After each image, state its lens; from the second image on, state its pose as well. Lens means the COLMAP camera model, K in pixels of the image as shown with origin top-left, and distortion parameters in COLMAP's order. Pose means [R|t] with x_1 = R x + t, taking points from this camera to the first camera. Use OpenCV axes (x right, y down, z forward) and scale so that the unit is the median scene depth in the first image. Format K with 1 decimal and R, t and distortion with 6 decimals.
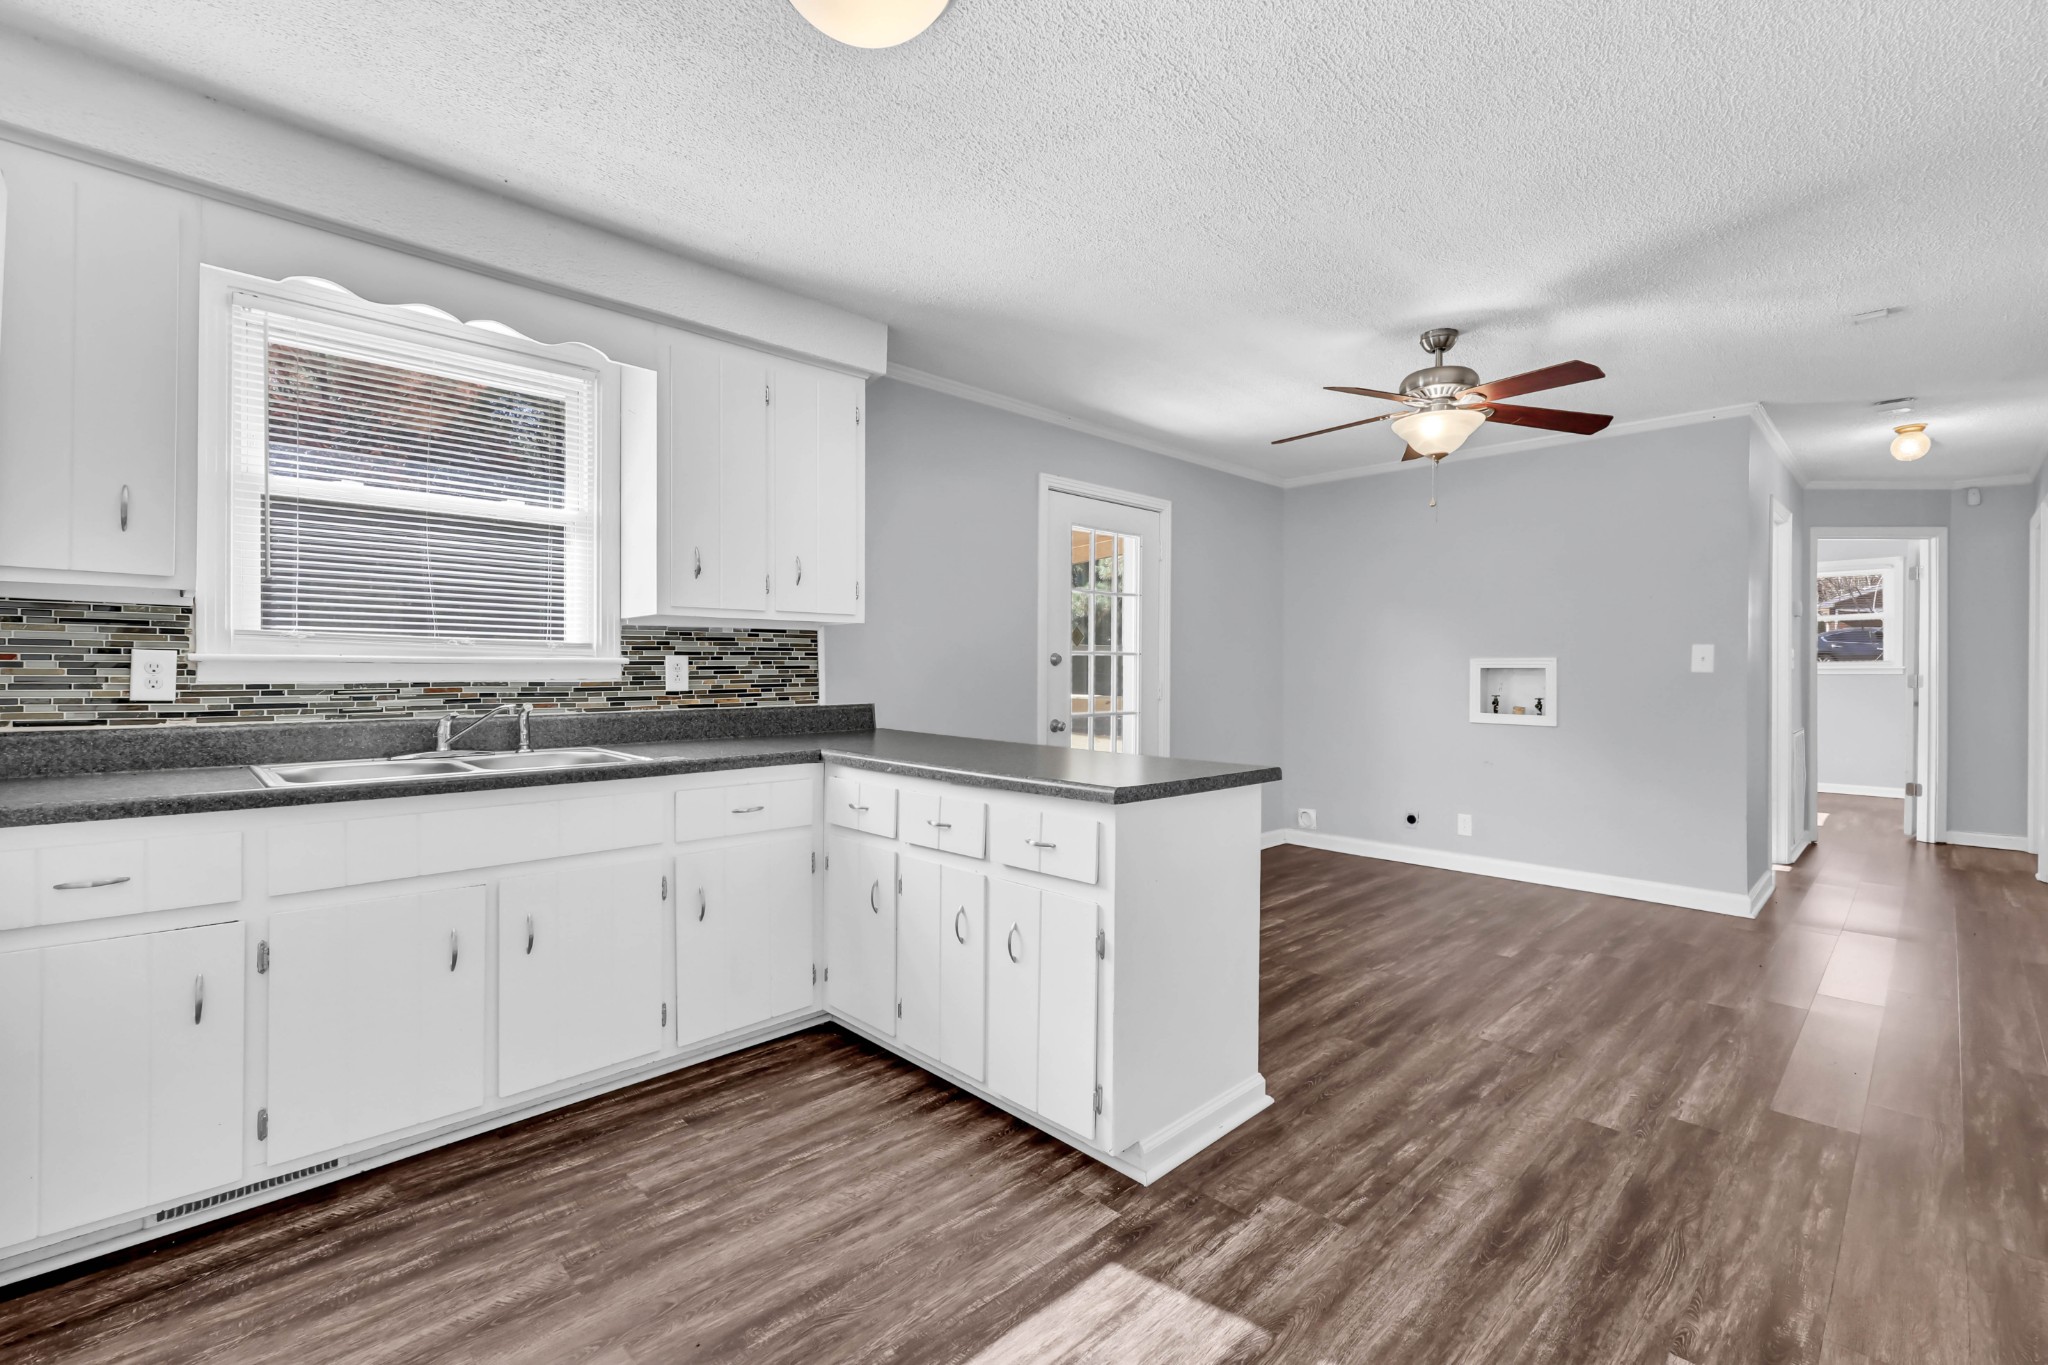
lens RADIAL K [[885.2, 0, 1024.0], [0, 885.2, 682.5], [0, 0, 1]] dist [-0.013426, 0.003207]
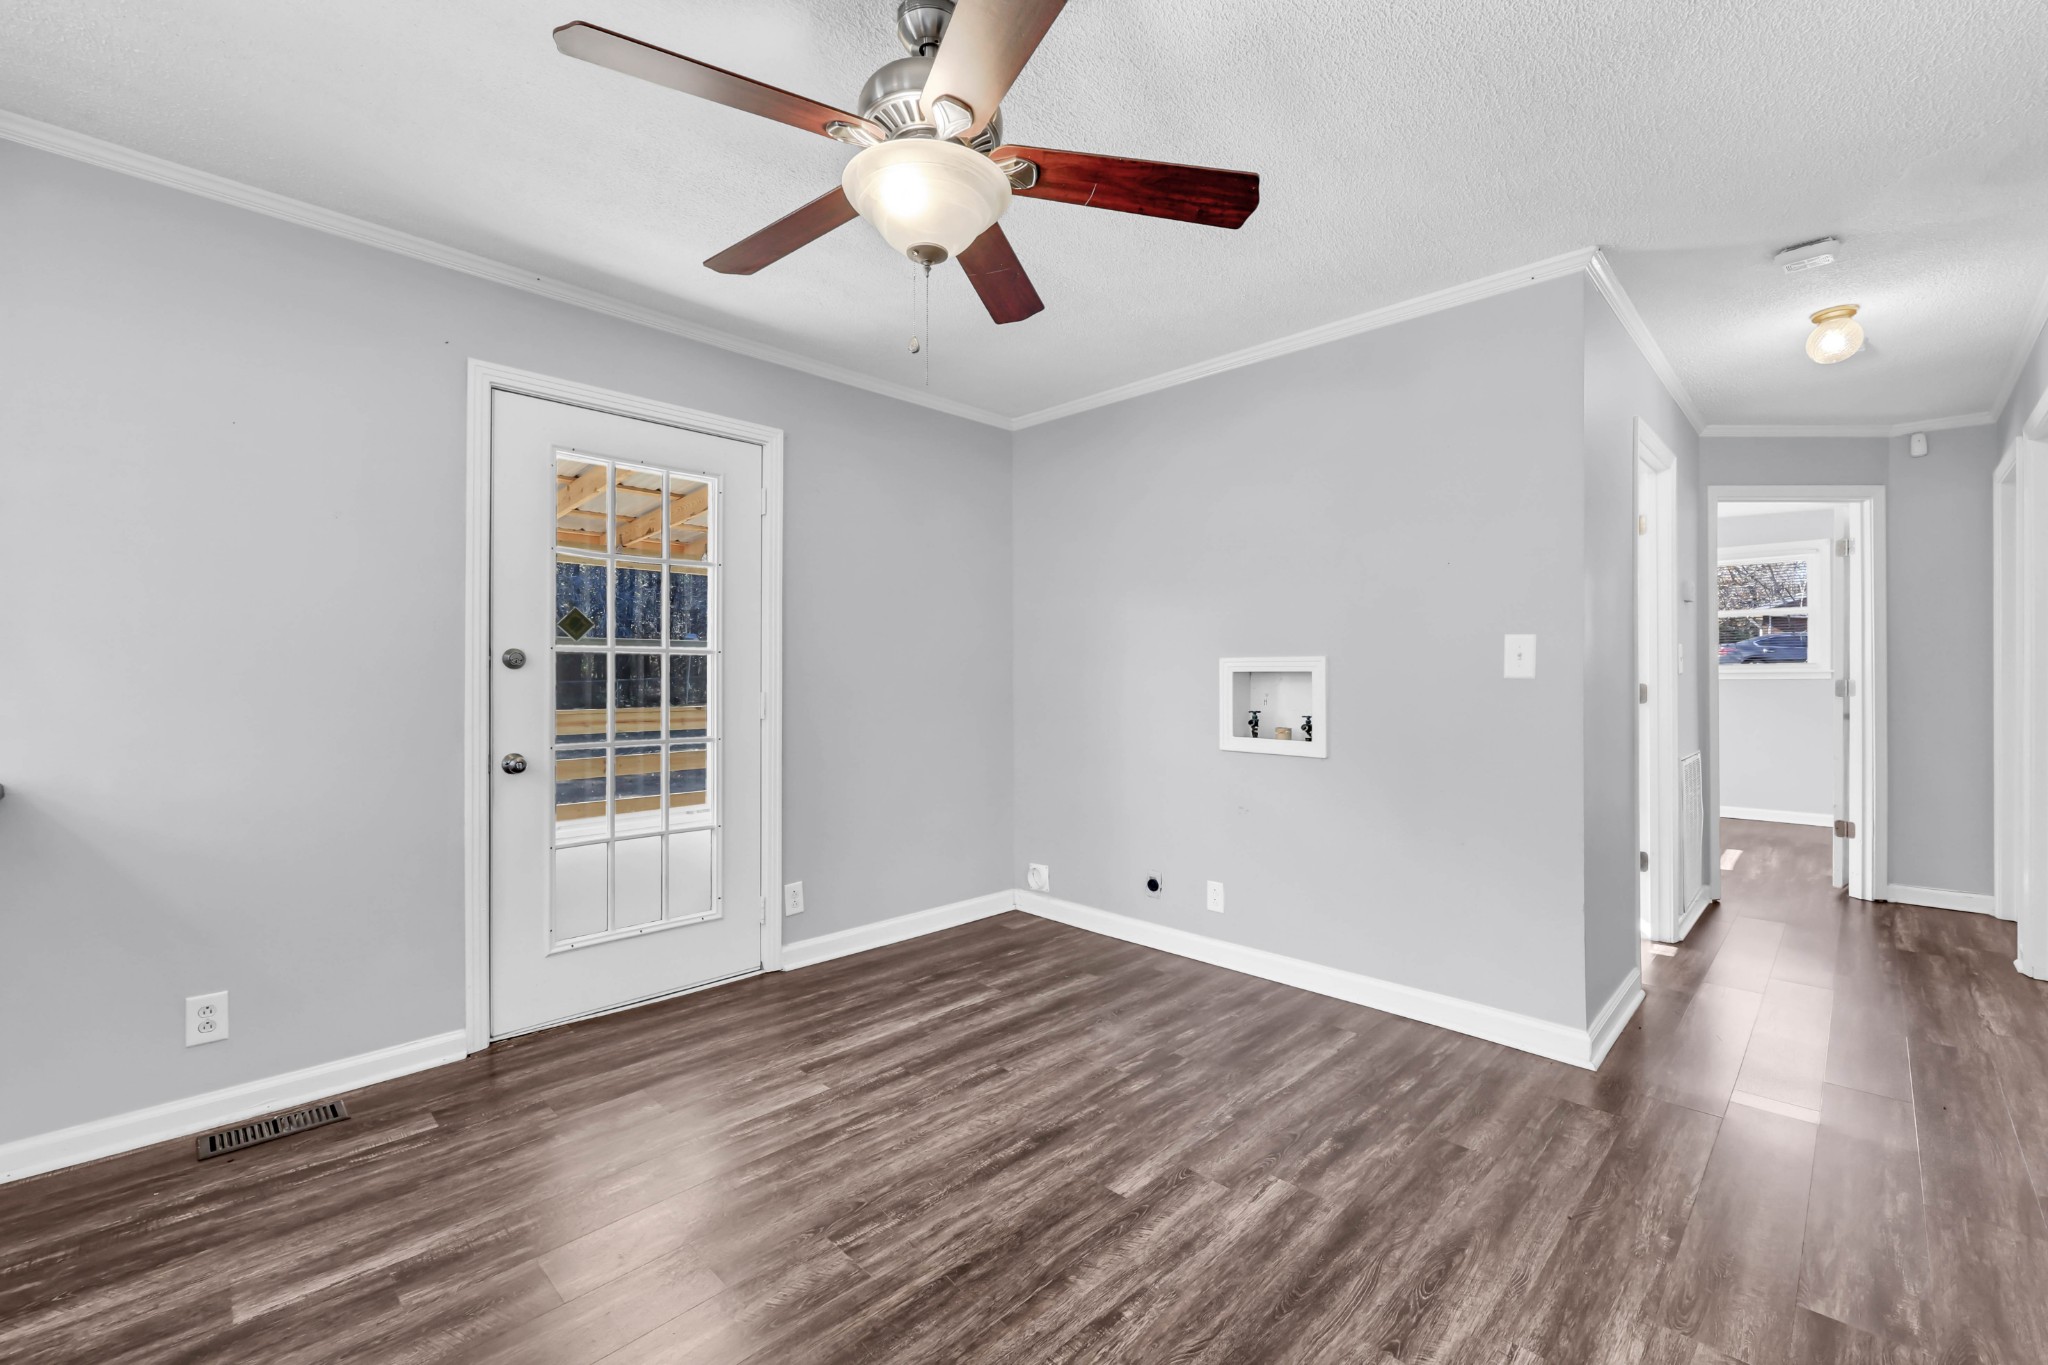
lens RADIAL K [[842.1, 0, 1051.1], [0, 842.1, 682.2], [0, 0, 1]] dist [0.001237, 0.001341]
pose [[0.999278, -0.002490, 0.037905, 0.328251], [0.002769, 0.999969, -0.007308, -0.003690], [-0.037886, 0.007408, 0.999255, 0.320350]]
